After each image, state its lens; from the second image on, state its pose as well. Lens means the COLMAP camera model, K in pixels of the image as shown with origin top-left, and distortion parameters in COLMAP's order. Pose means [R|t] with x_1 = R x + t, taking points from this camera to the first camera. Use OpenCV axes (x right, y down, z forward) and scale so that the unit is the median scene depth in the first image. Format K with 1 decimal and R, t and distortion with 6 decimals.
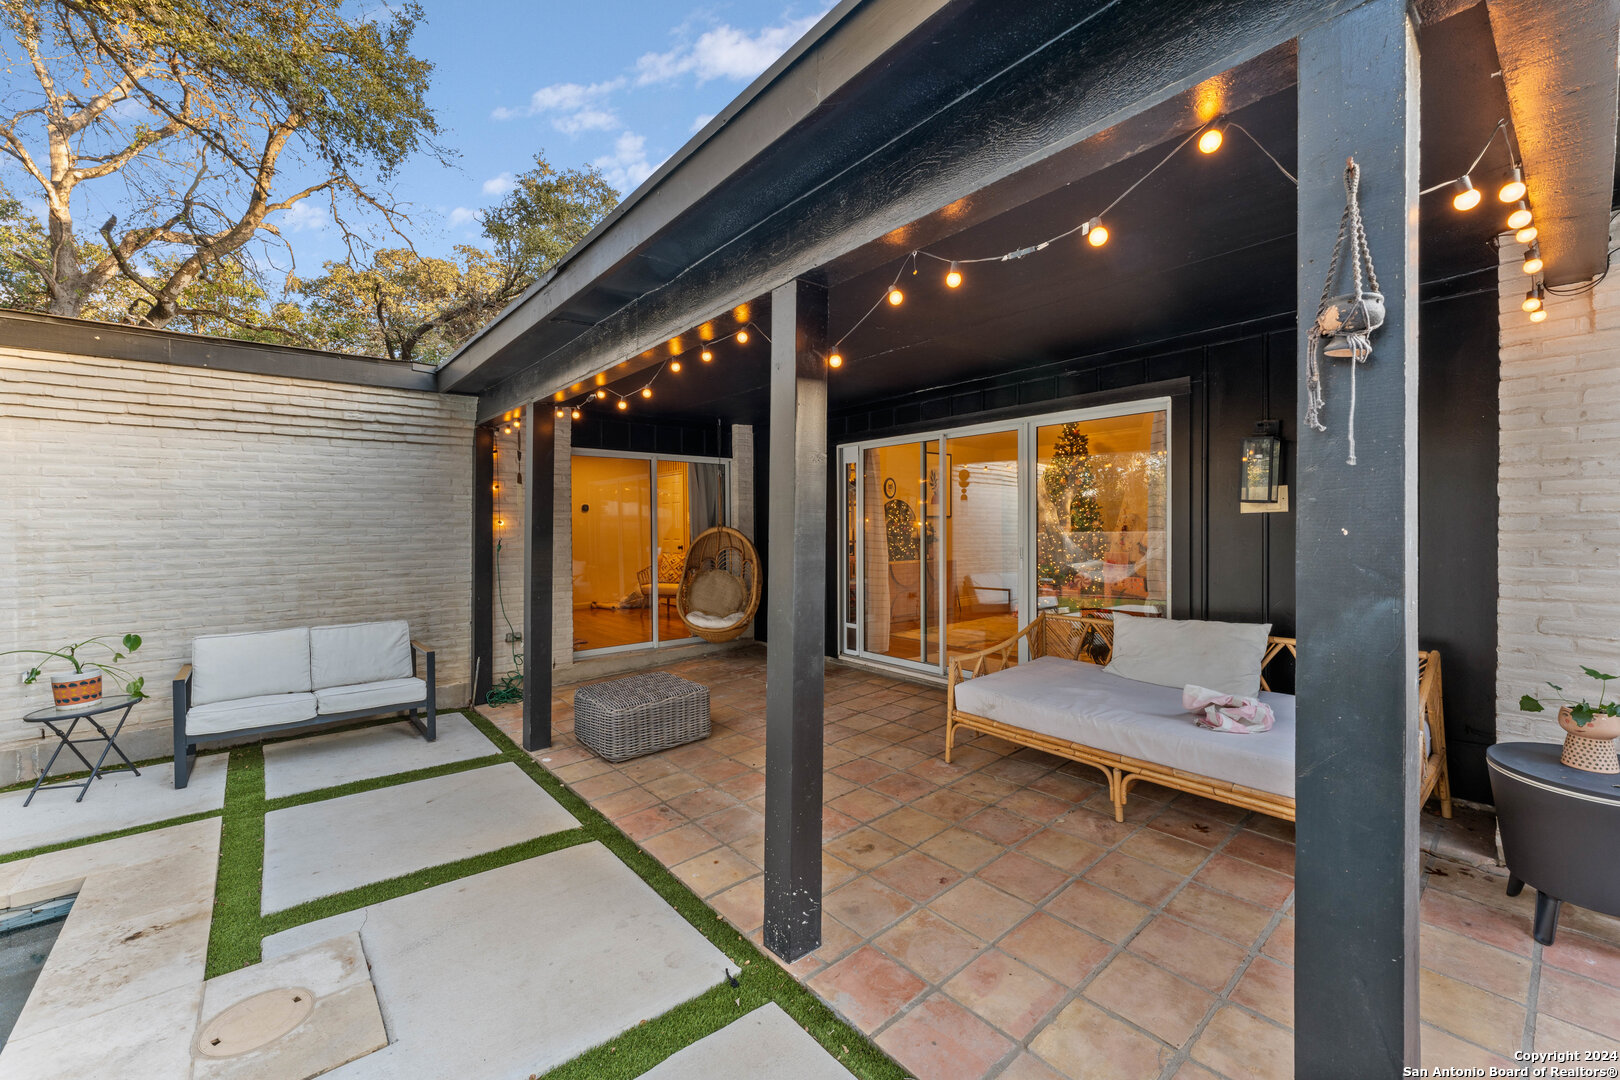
lens RADIAL K [[654.3, 0, 827.0], [0, 654.3, 535.6], [0, 0, 1]] dist [-0.000237, 0.002458]
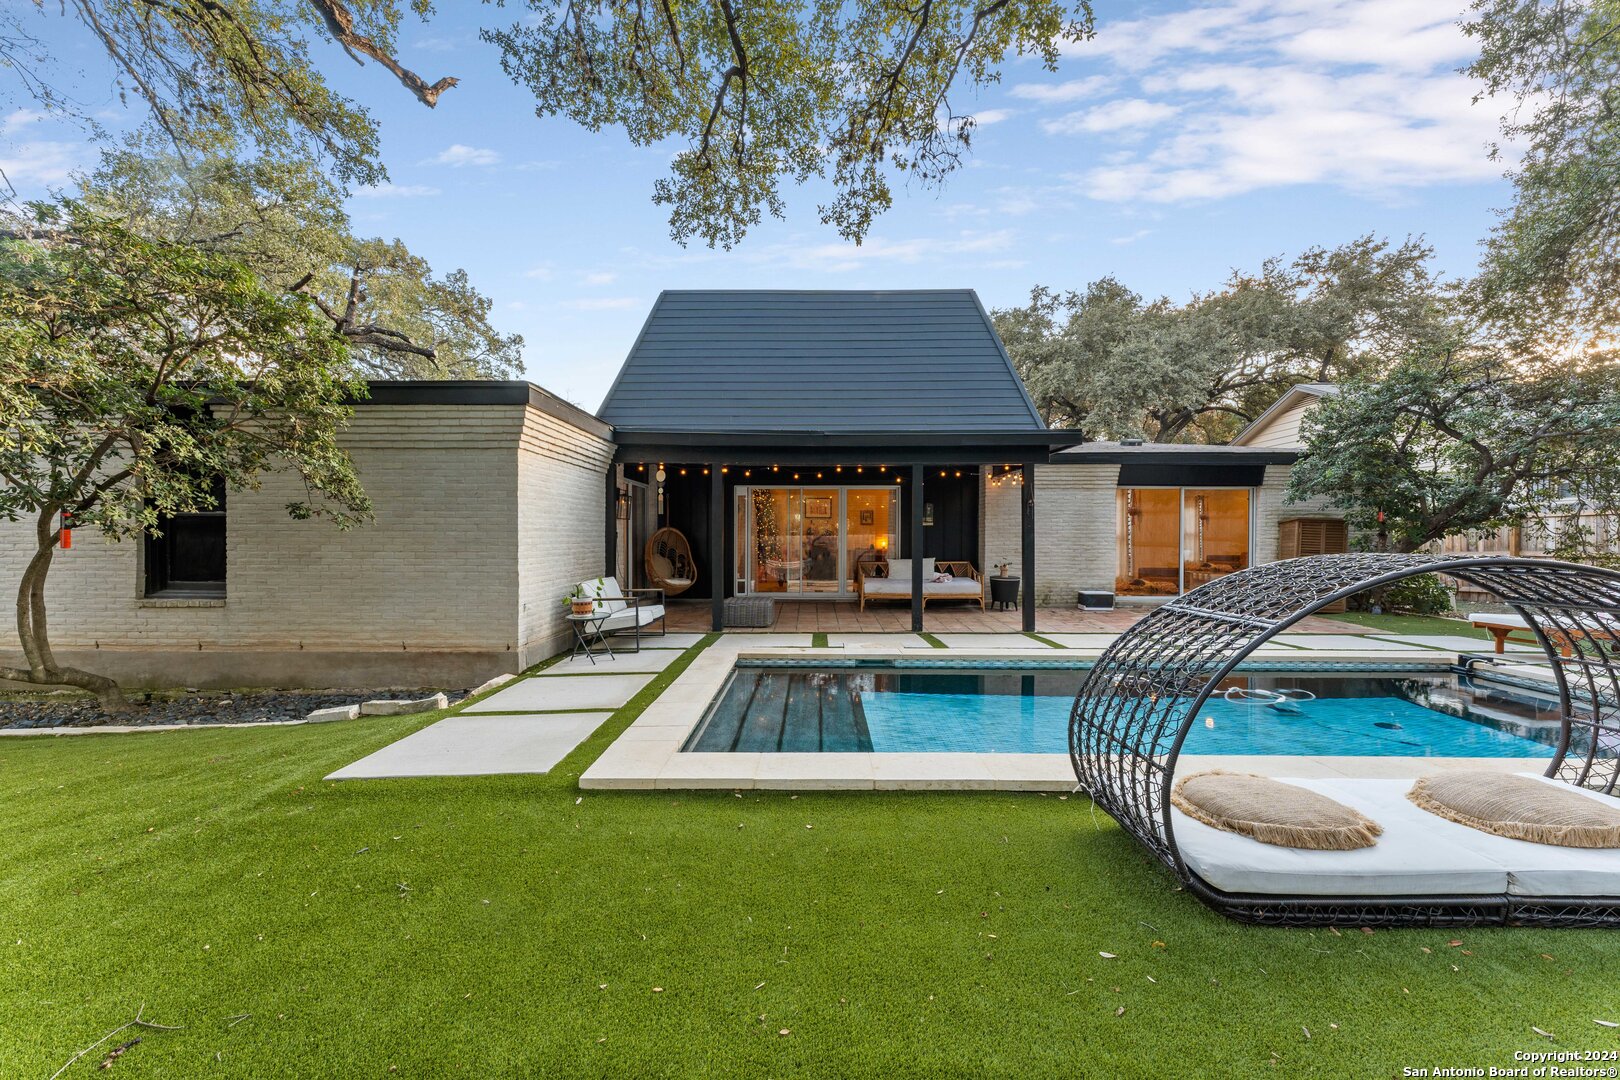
lens RADIAL K [[654.3, 0, 815.7], [0, 654.3, 534.1], [0, 0, 1]] dist [-0.000237, 0.002458]
pose [[0.645037, 0.019074, 0.763913, -1.788350], [0.004128, 0.999587, -0.028444, 0.074695], [-0.764140, 0.021501, 0.644692, -0.551106]]
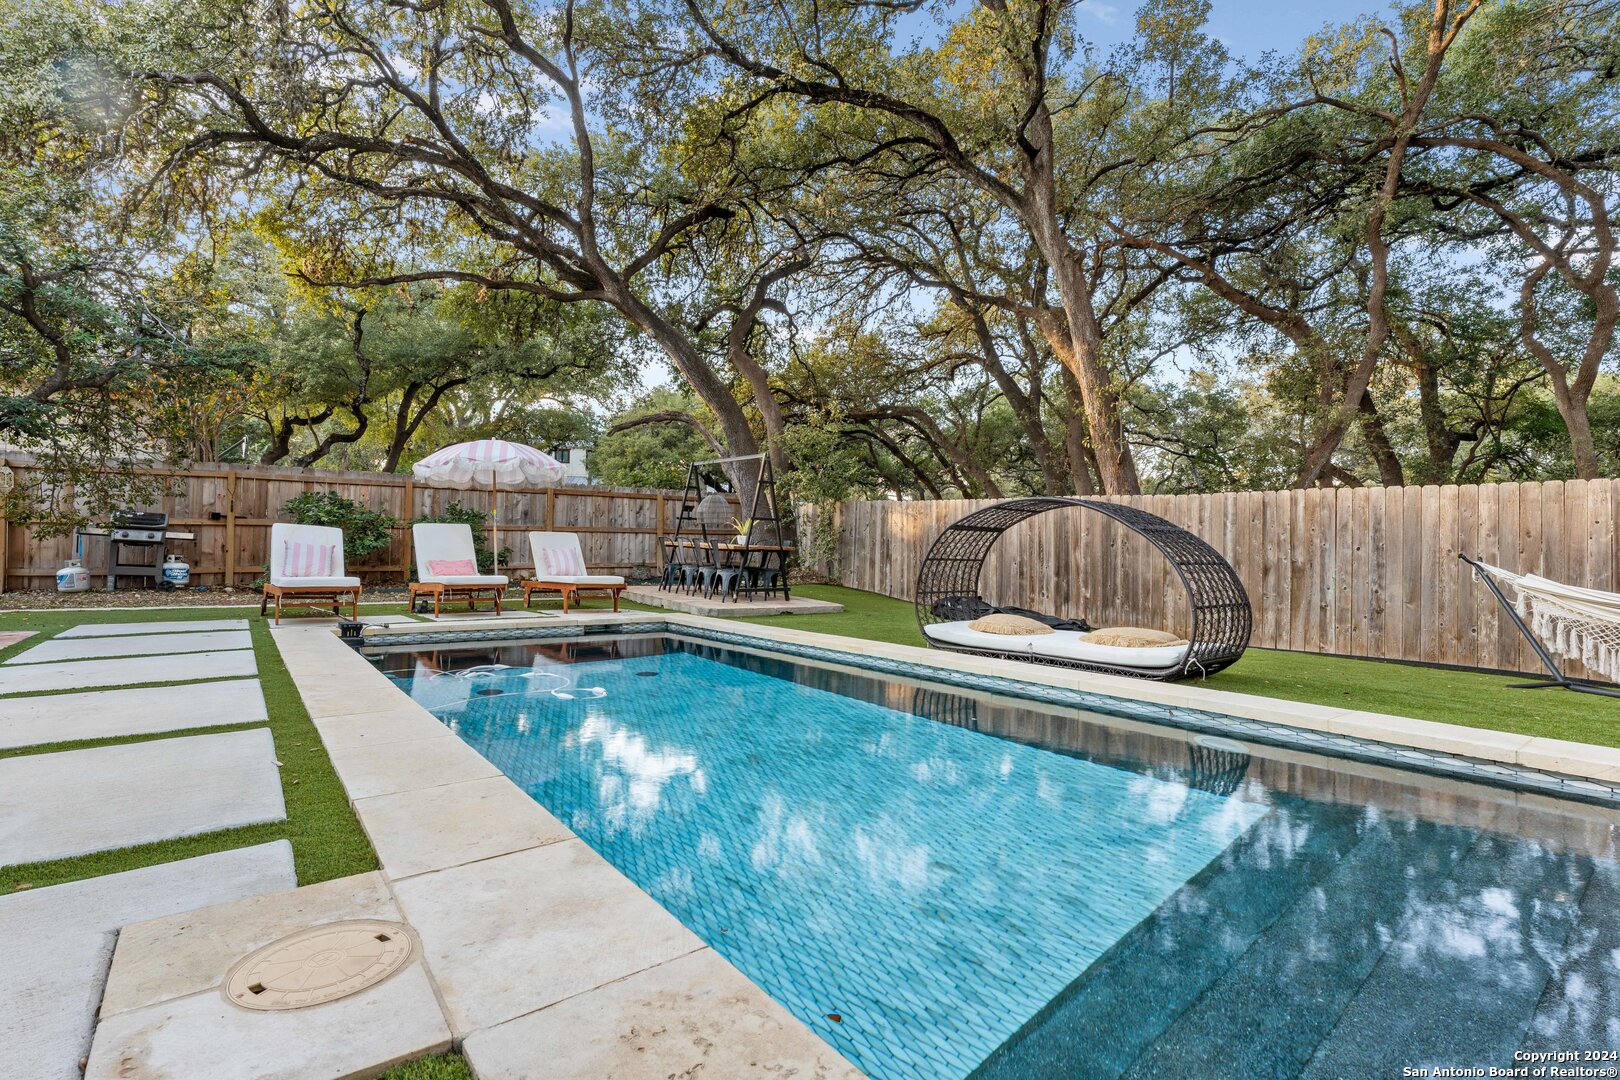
lens RADIAL K [[723.1, 0, 805.0], [0, 723.1, 557.8], [0, 0, 1]] dist [-0.002903, 0.001276]
pose [[-0.998921, -0.008202, 0.045722, -0.556599], [-0.007379, 0.999808, 0.018136, 0.160946], [-0.045862, 0.017779, -0.998790, 0.680081]]
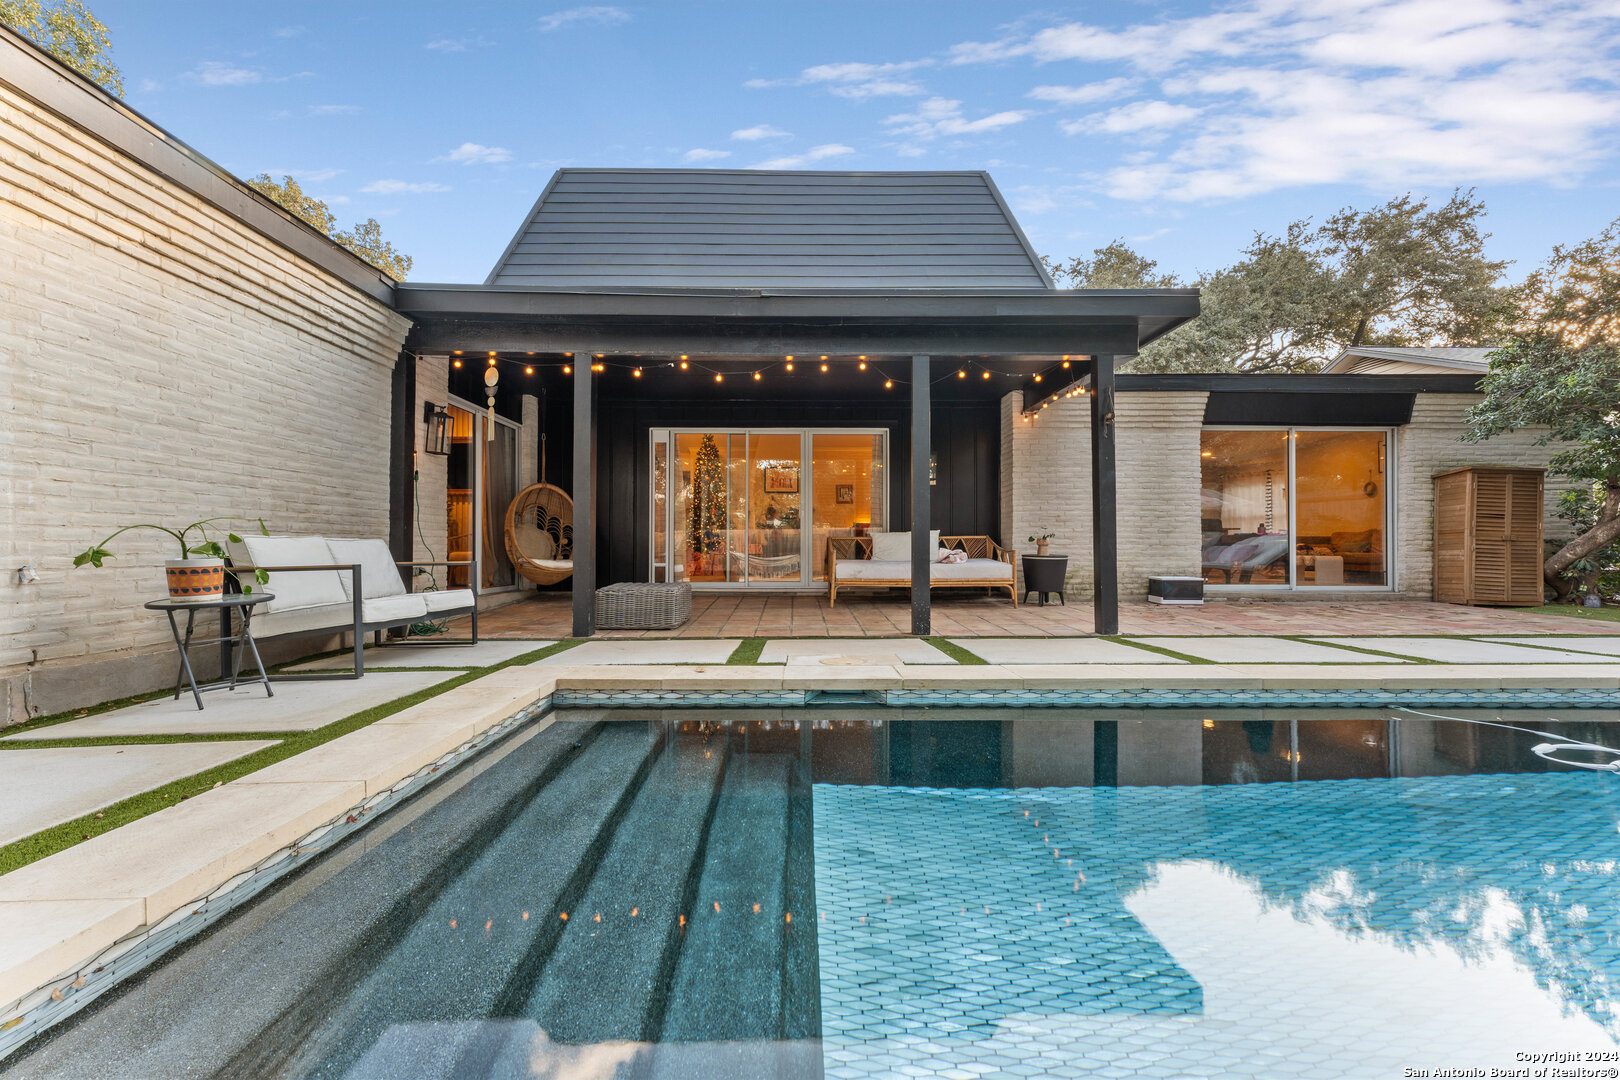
lens RADIAL K [[654.3, 0, 810.9], [0, 654.3, 537.7], [0, 0, 1]] dist [-0.000237, 0.002458]
pose [[0.632674, 0.025027, 0.774014, -1.095128], [0.008693, 0.999185, -0.039413, 0.187064], [-0.774370, 0.031664, 0.631941, -0.085611]]
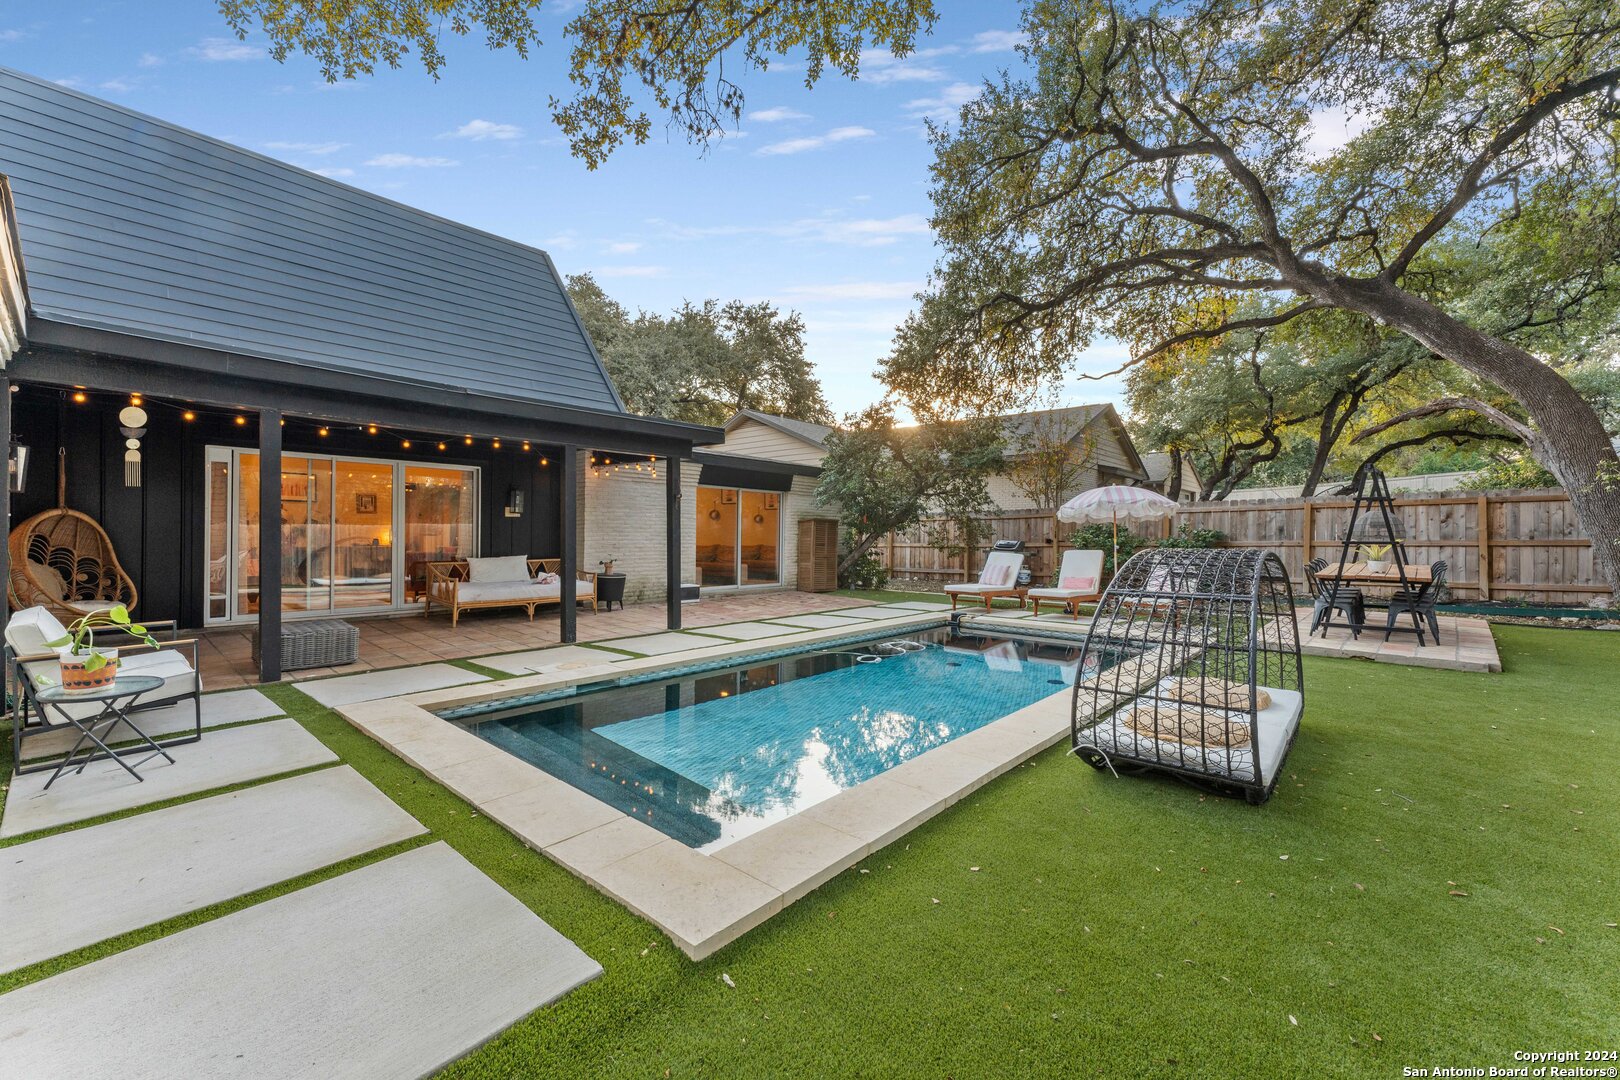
lens RADIAL K [[654.3, 0, 812.0], [0, 654.3, 527.2], [0, 0, 1]] dist [-0.000237, 0.002458]
pose [[-0.147692, 0.021414, 0.988801, -1.834735], [0.010972, 0.999740, -0.020012, 0.058086], [-0.988972, 0.007894, -0.147889, 0.142085]]
